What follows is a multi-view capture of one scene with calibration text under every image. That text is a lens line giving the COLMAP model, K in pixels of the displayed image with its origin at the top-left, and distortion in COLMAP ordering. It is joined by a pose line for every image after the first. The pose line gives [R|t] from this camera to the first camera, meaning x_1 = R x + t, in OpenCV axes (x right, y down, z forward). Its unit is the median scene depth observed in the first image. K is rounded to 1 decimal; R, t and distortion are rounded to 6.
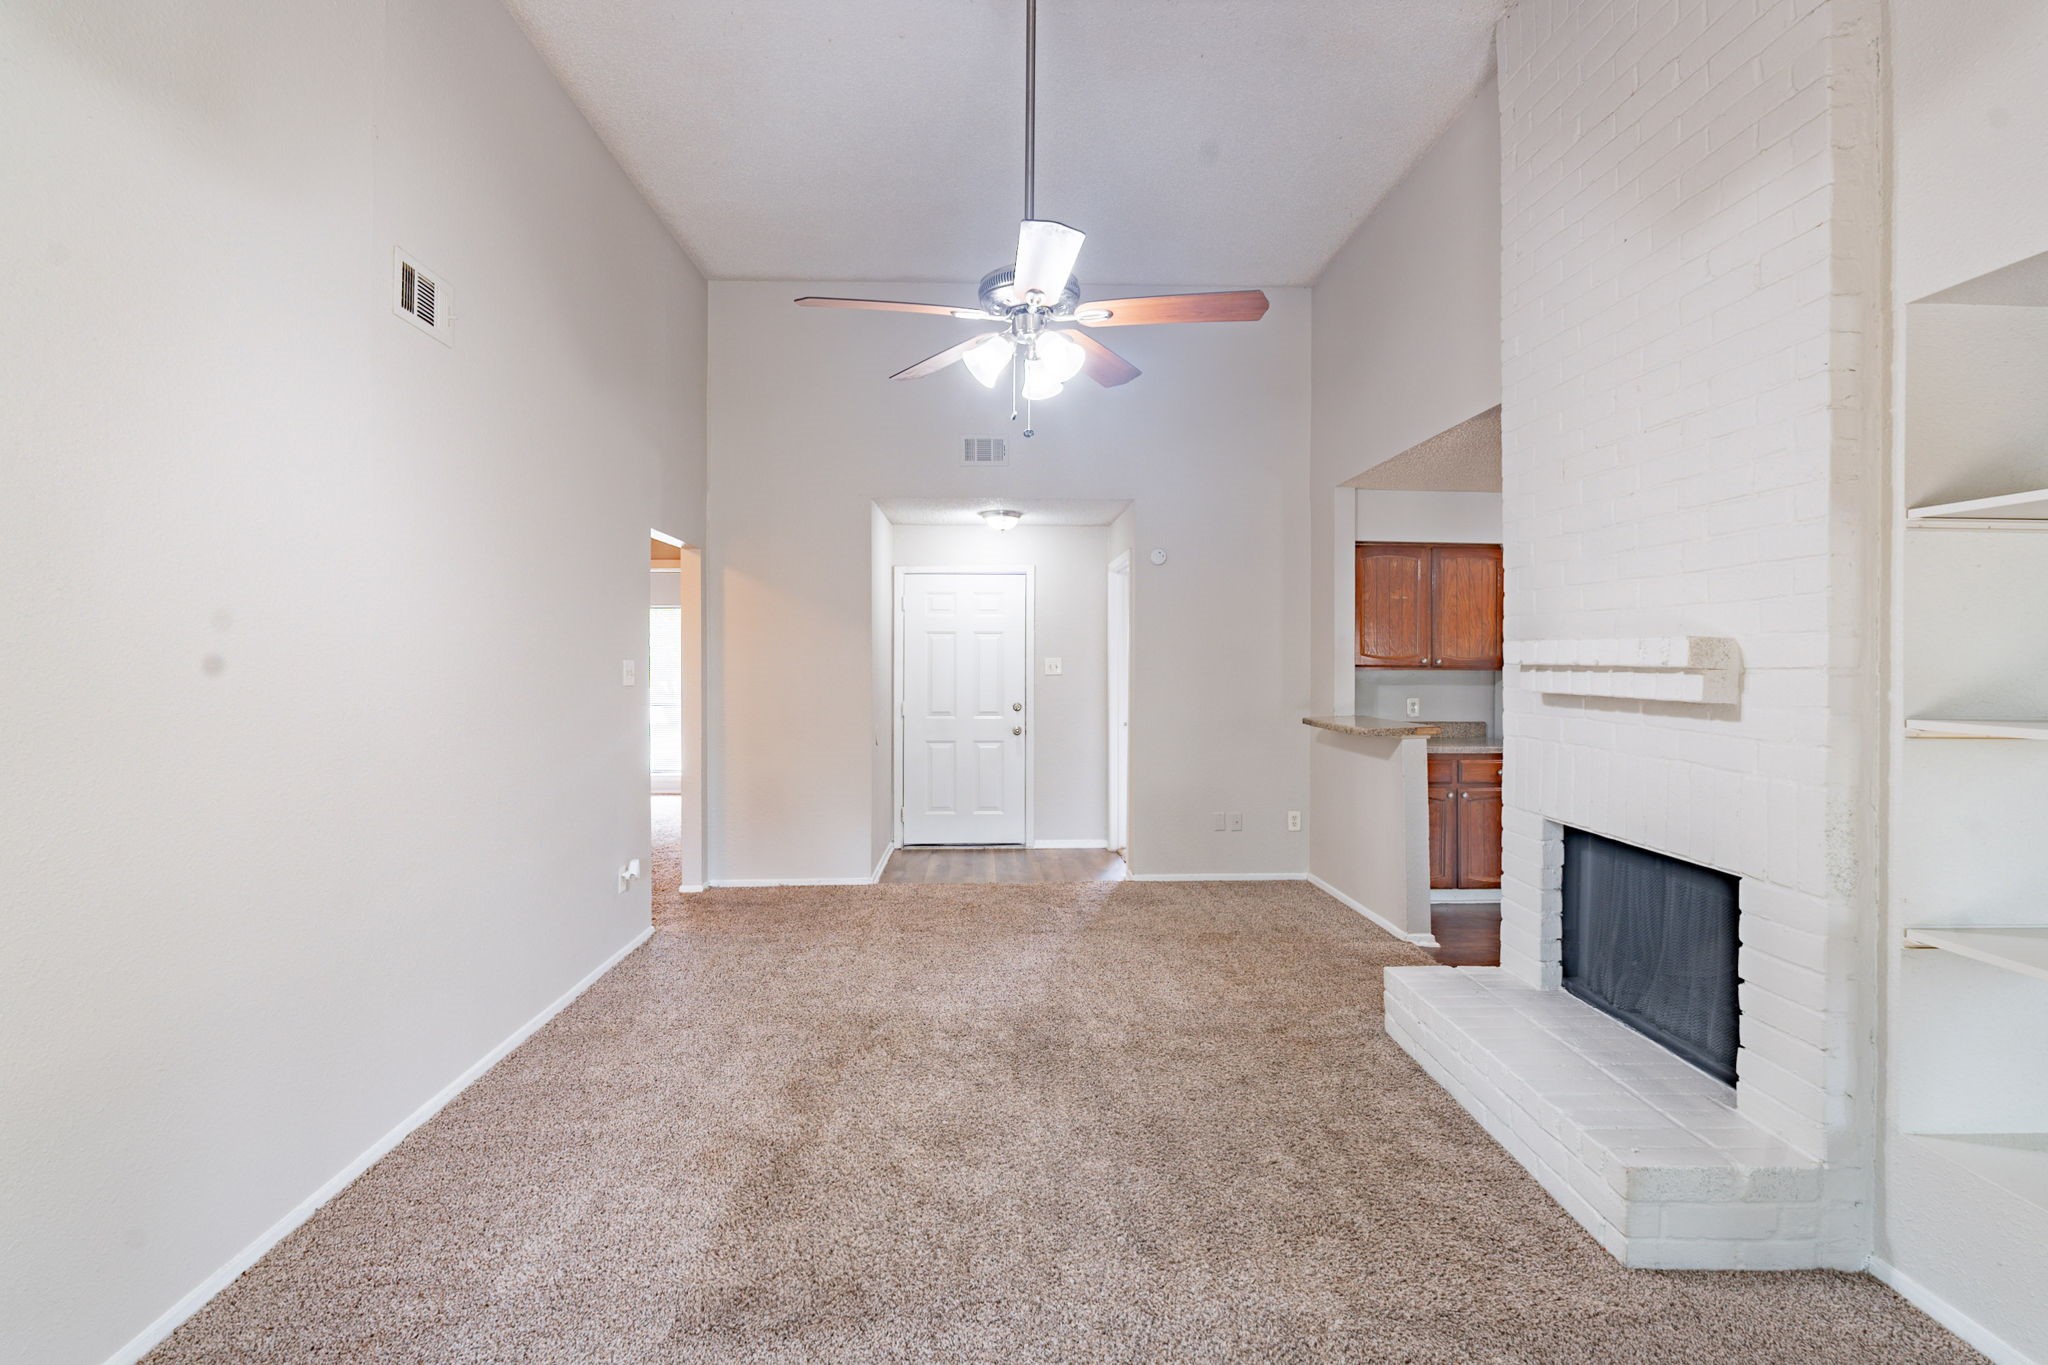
lens RADIAL K [[926.4, 0, 1032.9], [0, 926.4, 668.9], [0, 0, 1]] dist [-0.002073, -0.000161]
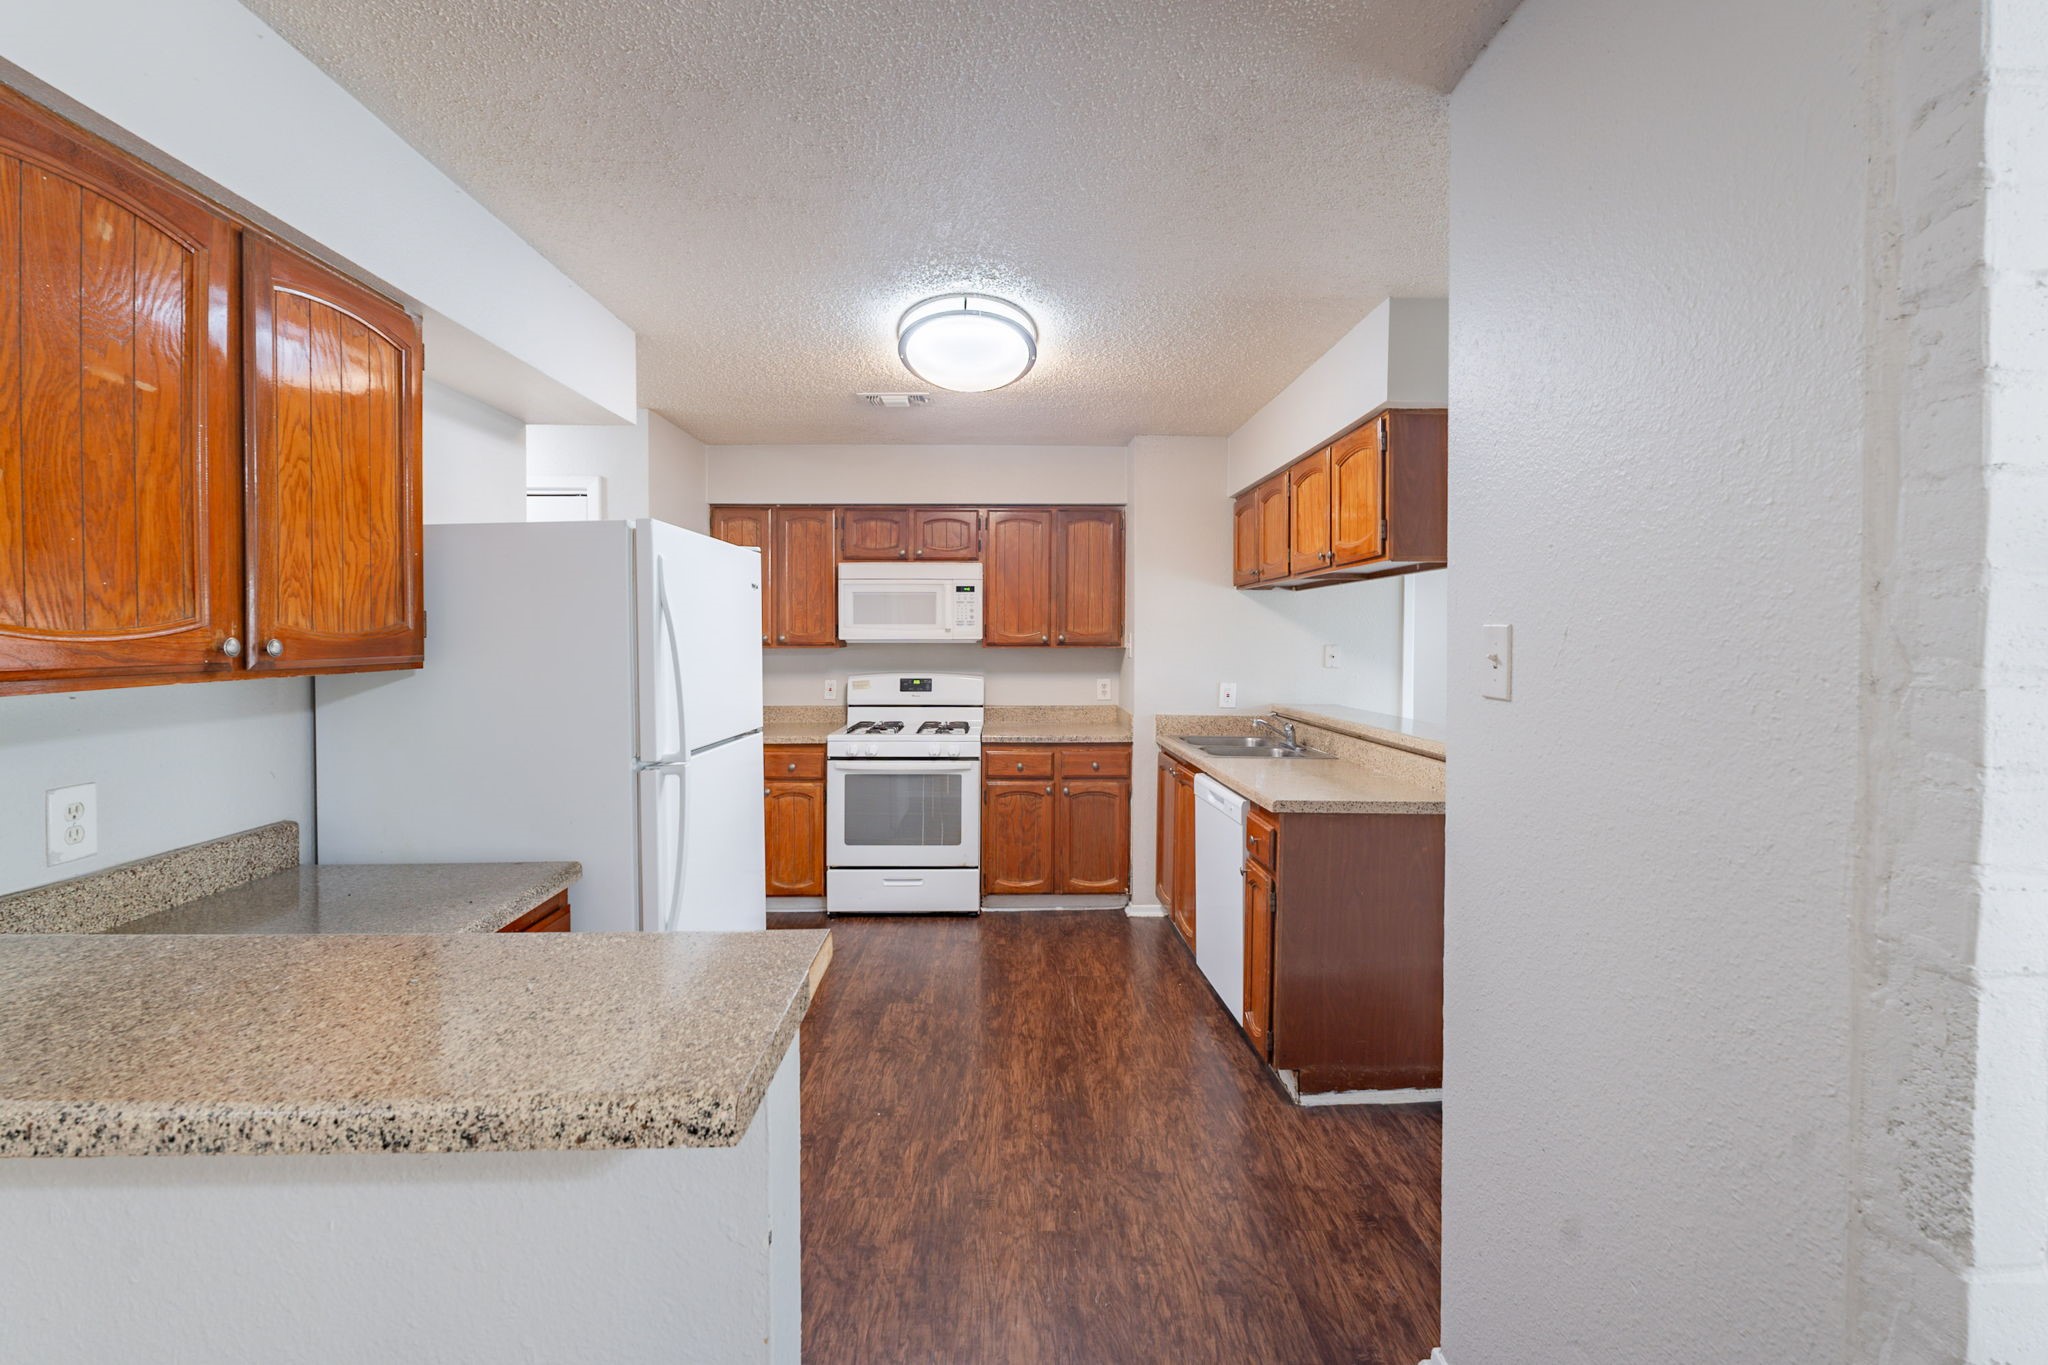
lens RADIAL K [[914.7, 0, 1026.6], [0, 914.7, 653.4], [0, 0, 1]] dist [0.001130, 0.000123]
pose [[0.025223, -0.030760, 0.999208, 0.203219], [0.011826, 0.999466, 0.030470, -0.014203], [-0.999612, 0.011048, 0.025573, 0.920385]]
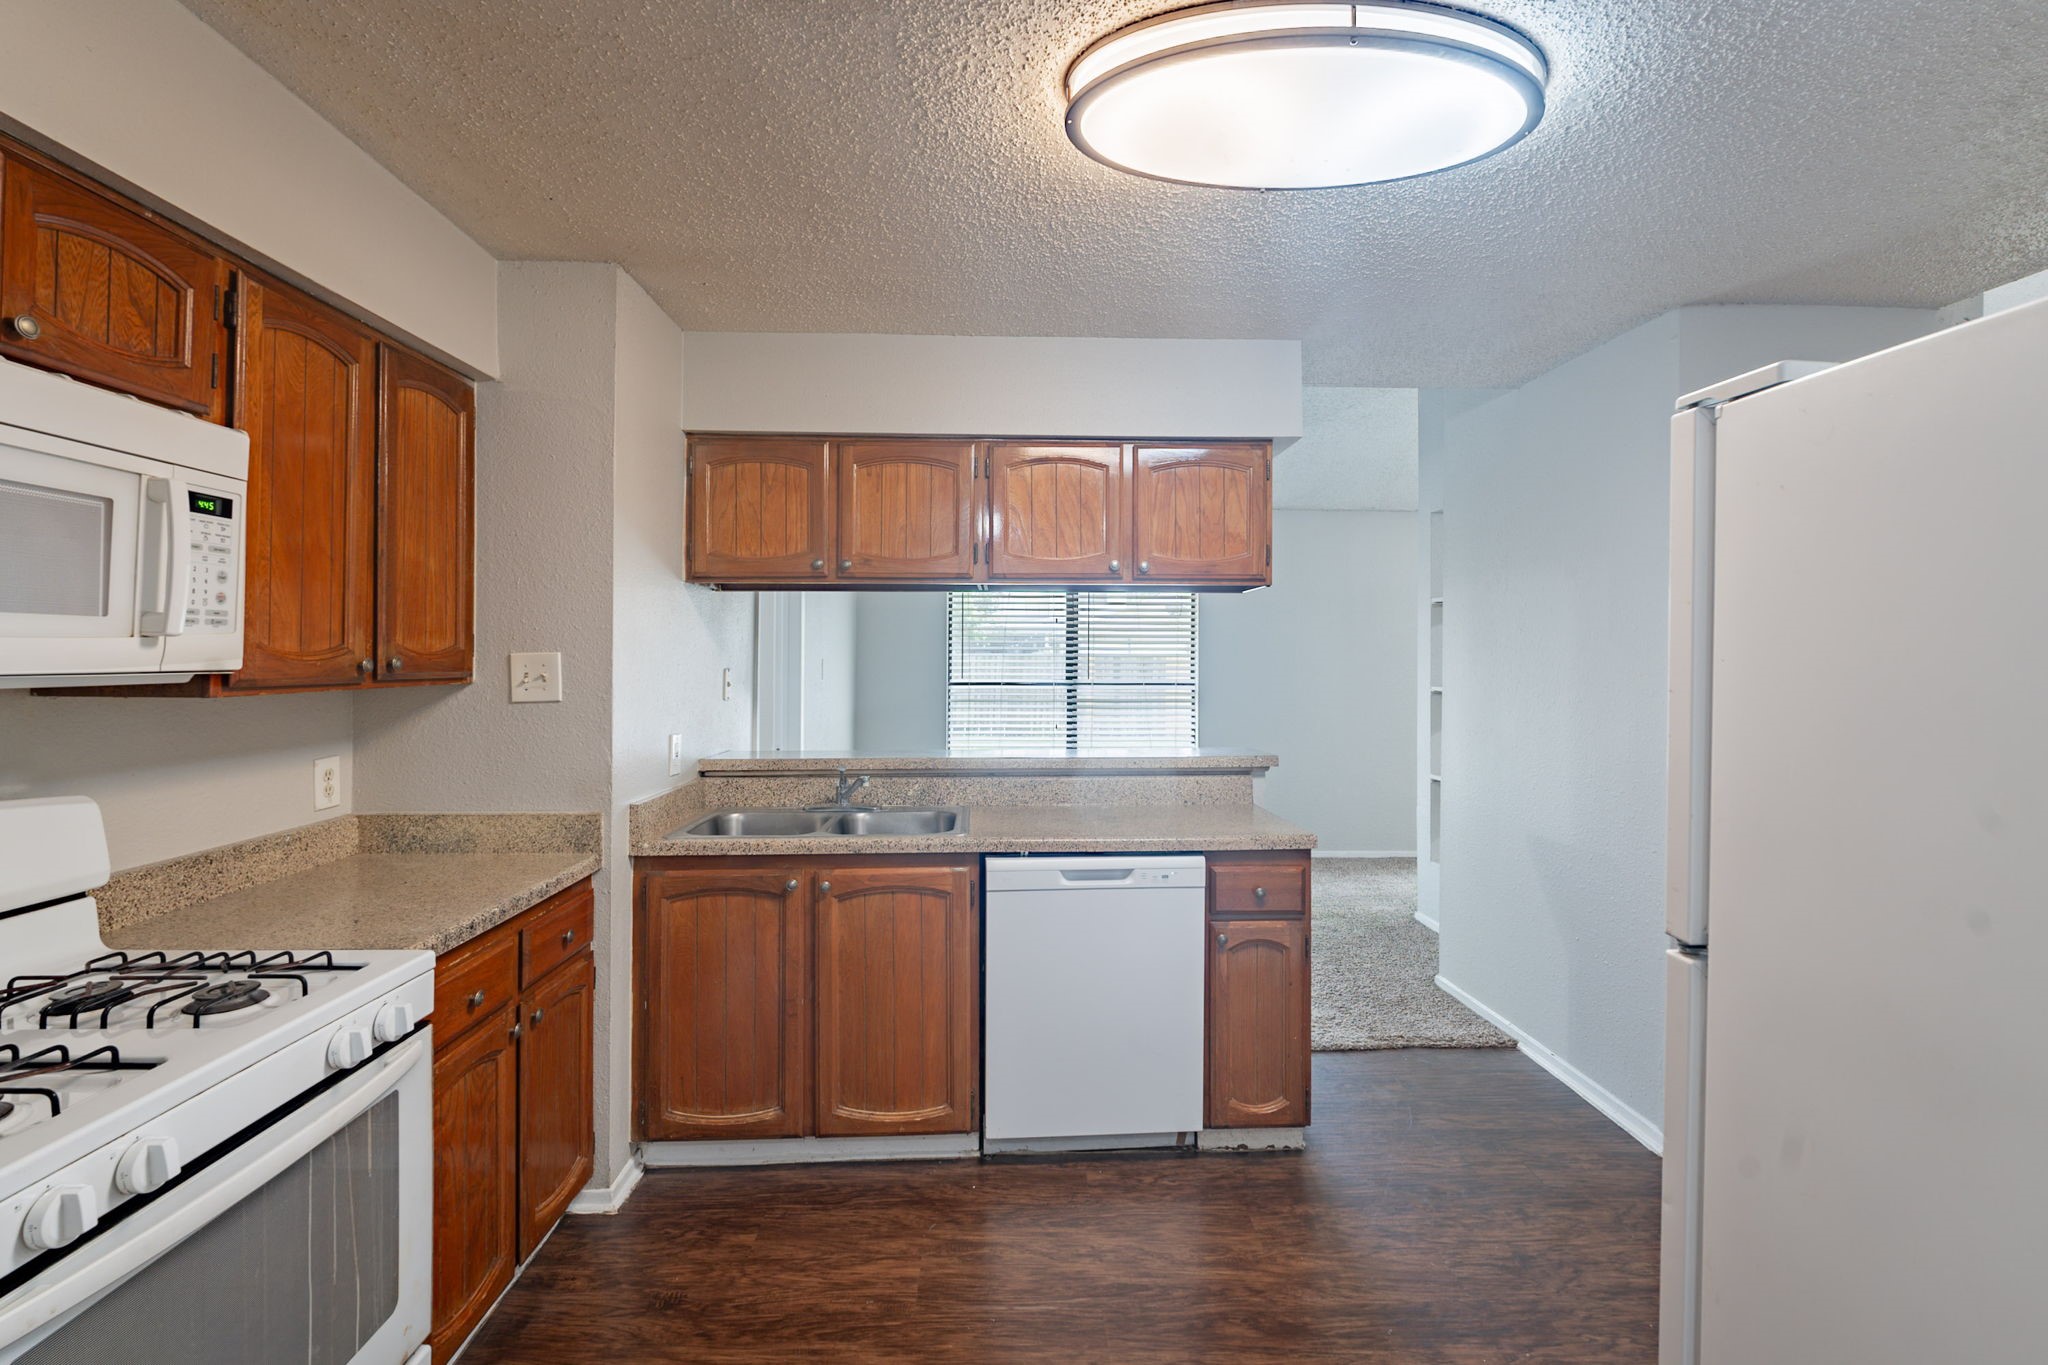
lens RADIAL K [[914.7, 0, 1026.6], [0, 914.7, 653.4], [0, 0, 1]] dist [0.001130, 0.000123]
pose [[-0.999740, -0.014131, 0.017875, 0.962643], [-0.013934, 0.999841, 0.011093, -0.012664], [-0.018029, 0.010841, -0.999779, 1.333058]]
